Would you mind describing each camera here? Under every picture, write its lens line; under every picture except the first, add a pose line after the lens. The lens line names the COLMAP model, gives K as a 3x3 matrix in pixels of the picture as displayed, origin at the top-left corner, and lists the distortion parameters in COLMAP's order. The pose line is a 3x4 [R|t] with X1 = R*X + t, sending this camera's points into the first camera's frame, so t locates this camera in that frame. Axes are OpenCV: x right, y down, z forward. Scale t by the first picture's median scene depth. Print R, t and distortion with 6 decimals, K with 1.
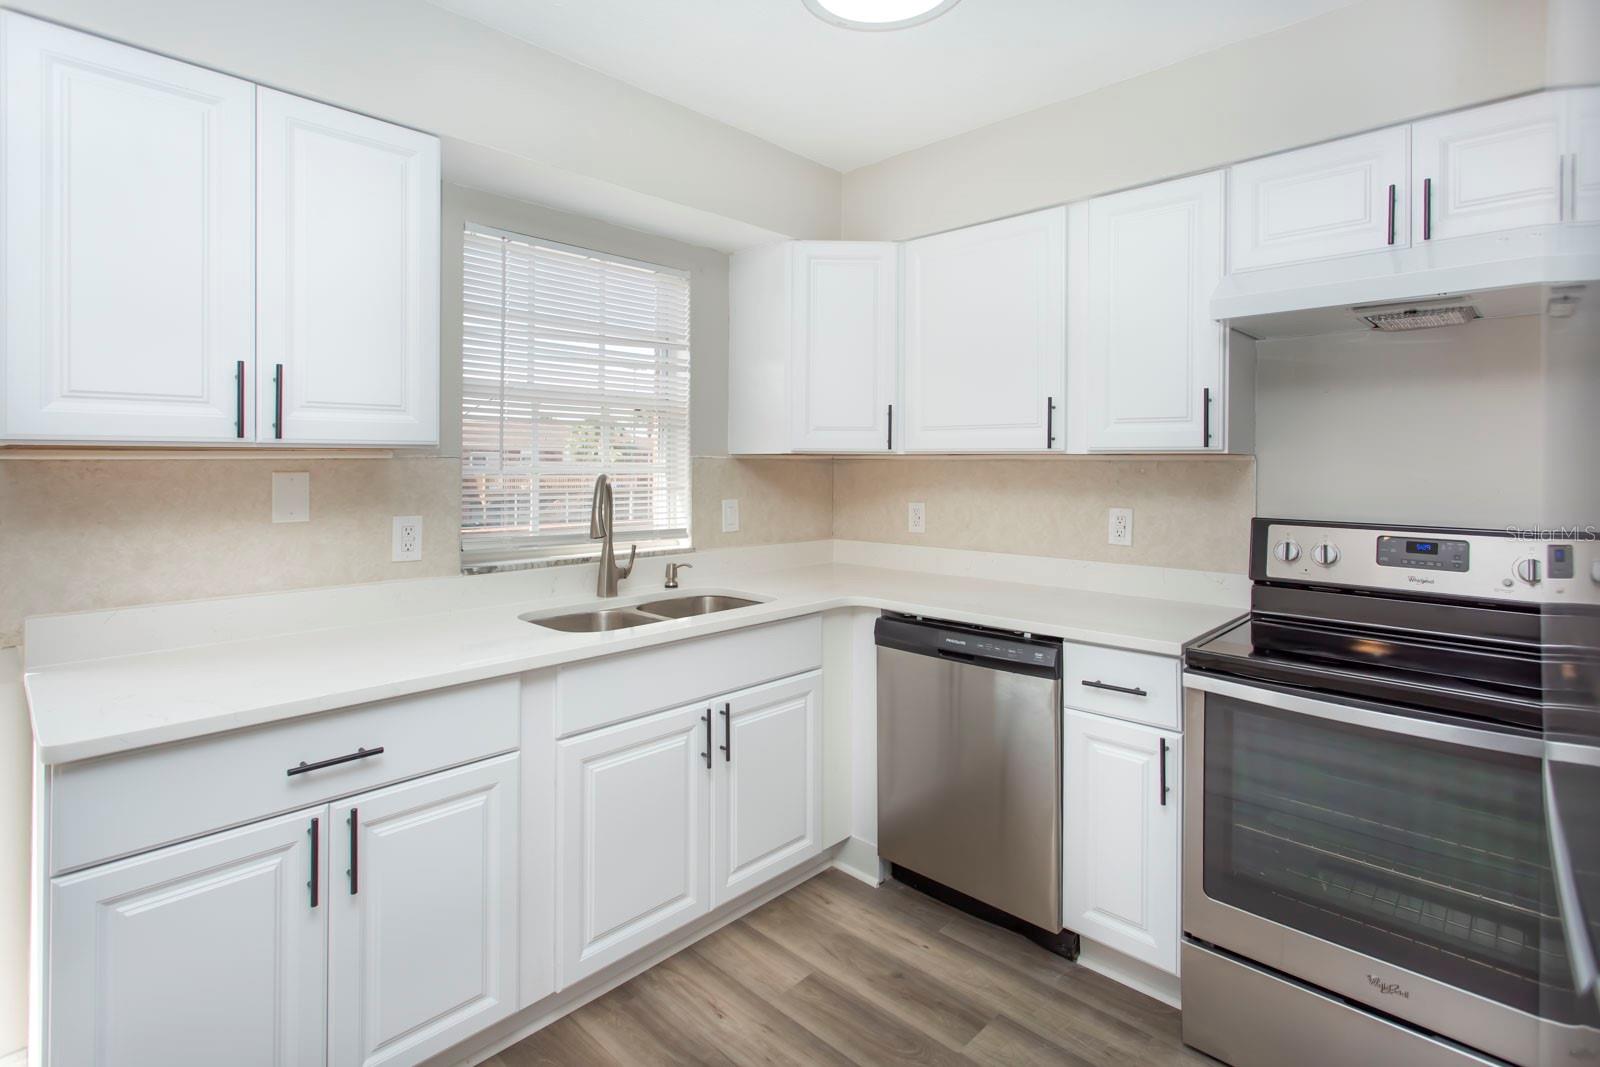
lens RADIAL K [[760.9, 0, 782.5], [0, 760.9, 461.0], [0, 0, 1]] dist [-0.015353, 0.004519]
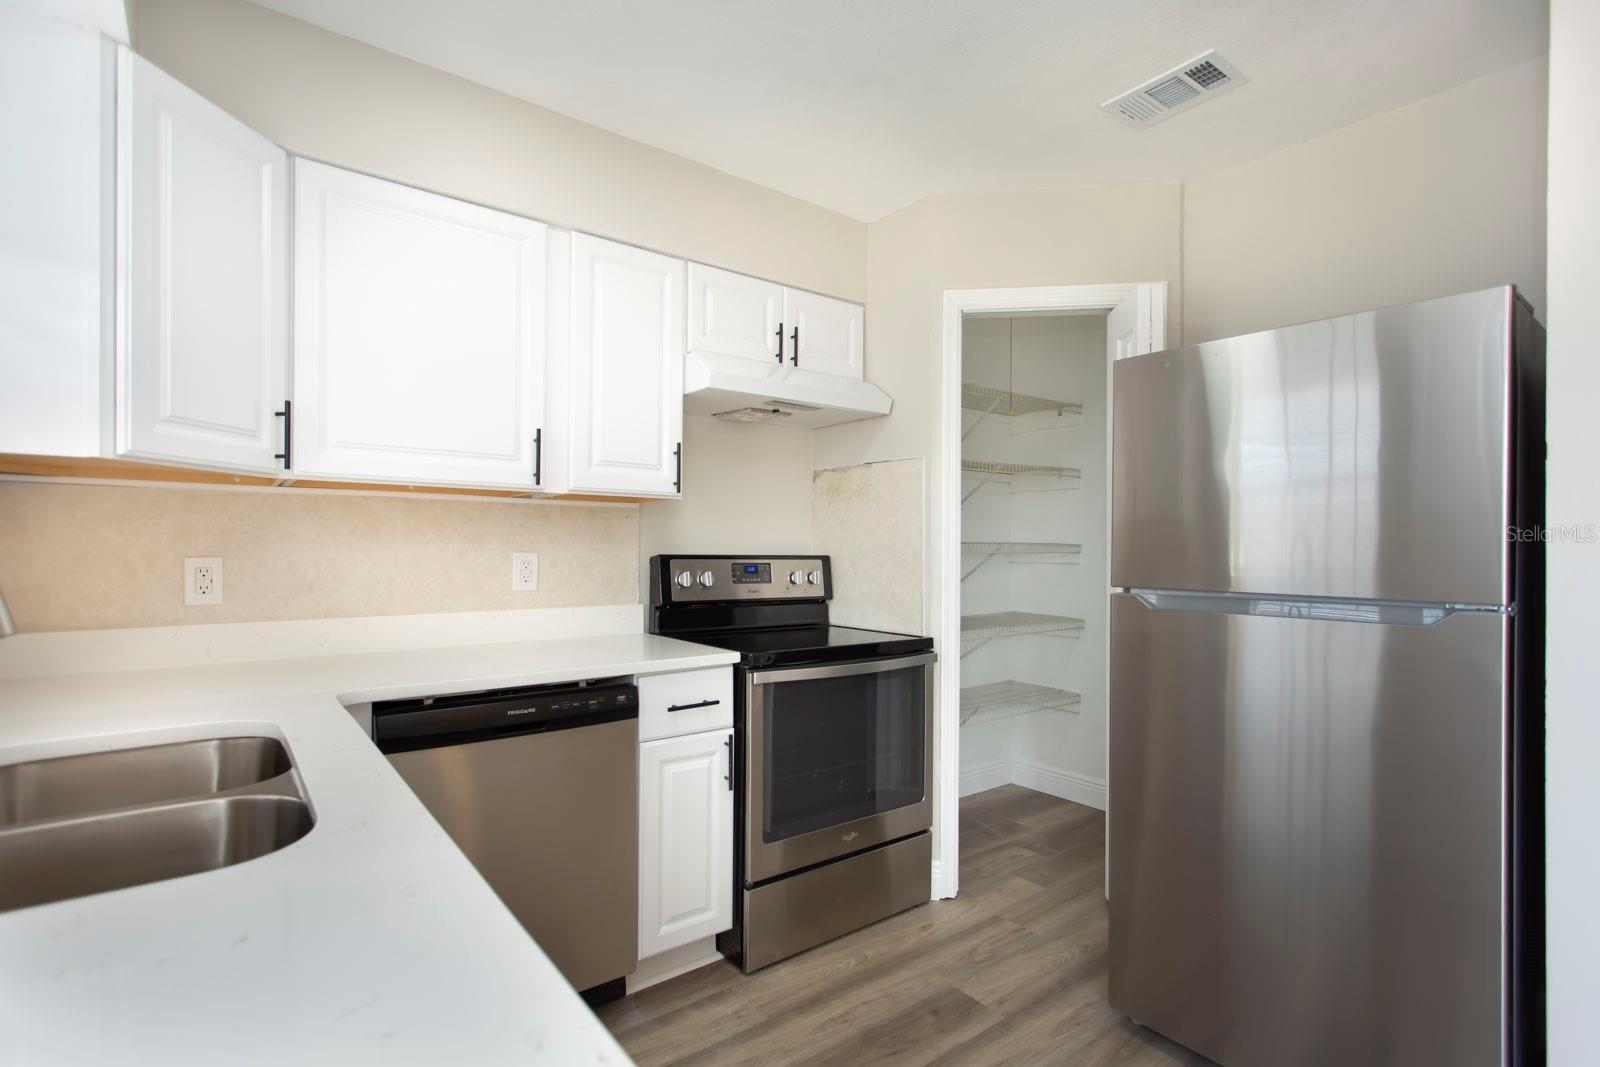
lens RADIAL K [[760.9, 0, 809.0], [0, 760.9, 542.8], [0, 0, 1]] dist [-0.015353, 0.004519]
pose [[0.147397, 0.000388, 0.989077, -0.568882], [-0.010947, 0.999939, 0.001239, 0.054408], [-0.989017, -0.011010, 0.147393, 0.609488]]
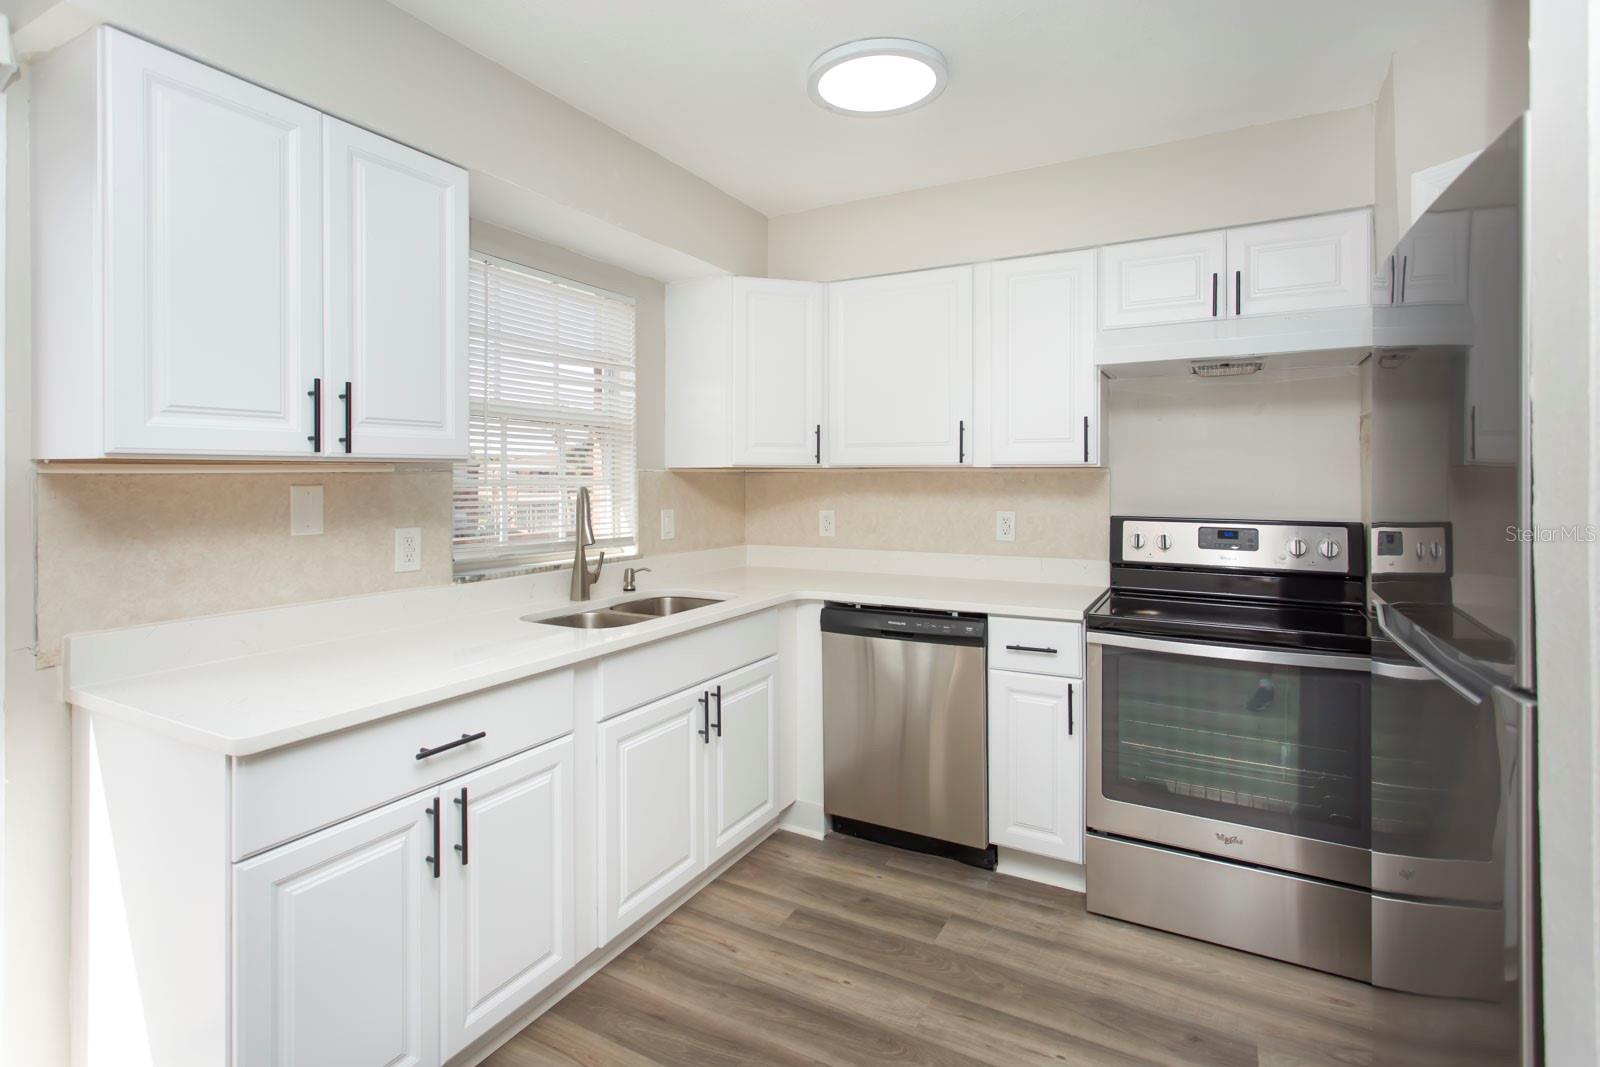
lens RADIAL K [[760.9, 0, 774.3], [0, 760.9, 477.3], [0, 0, 1]] dist [-0.015353, 0.004519]
pose [[0.969343, -0.004123, 0.245679, -0.271540], [0.003363, 0.999988, 0.003516, 0.002037], [-0.245690, -0.002582, 0.969345, -0.126733]]
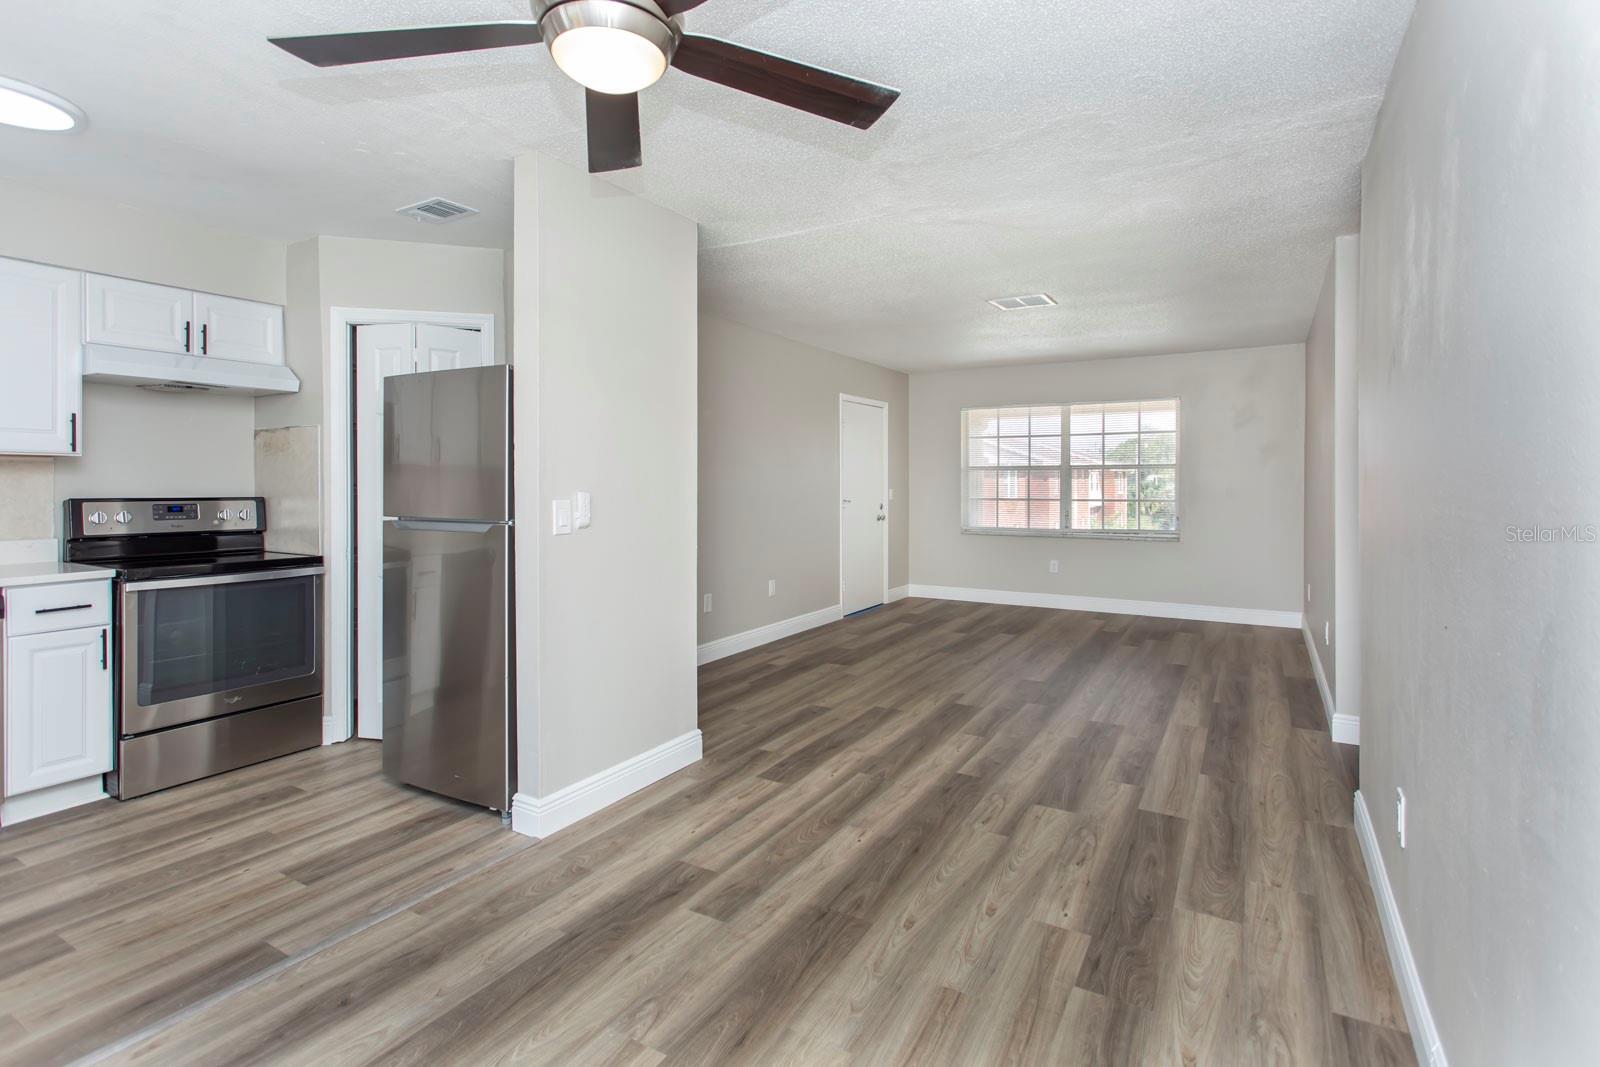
lens RADIAL K [[760.9, 0, 815.1], [0, 760.9, 479.9], [0, 0, 1]] dist [-0.015353, 0.004519]
pose [[-0.247542, -0.002788, 0.968873, -1.267661], [-0.007891, 0.999968, 0.000862, 0.025459], [-0.968845, -0.007432, -0.247556, -0.079428]]
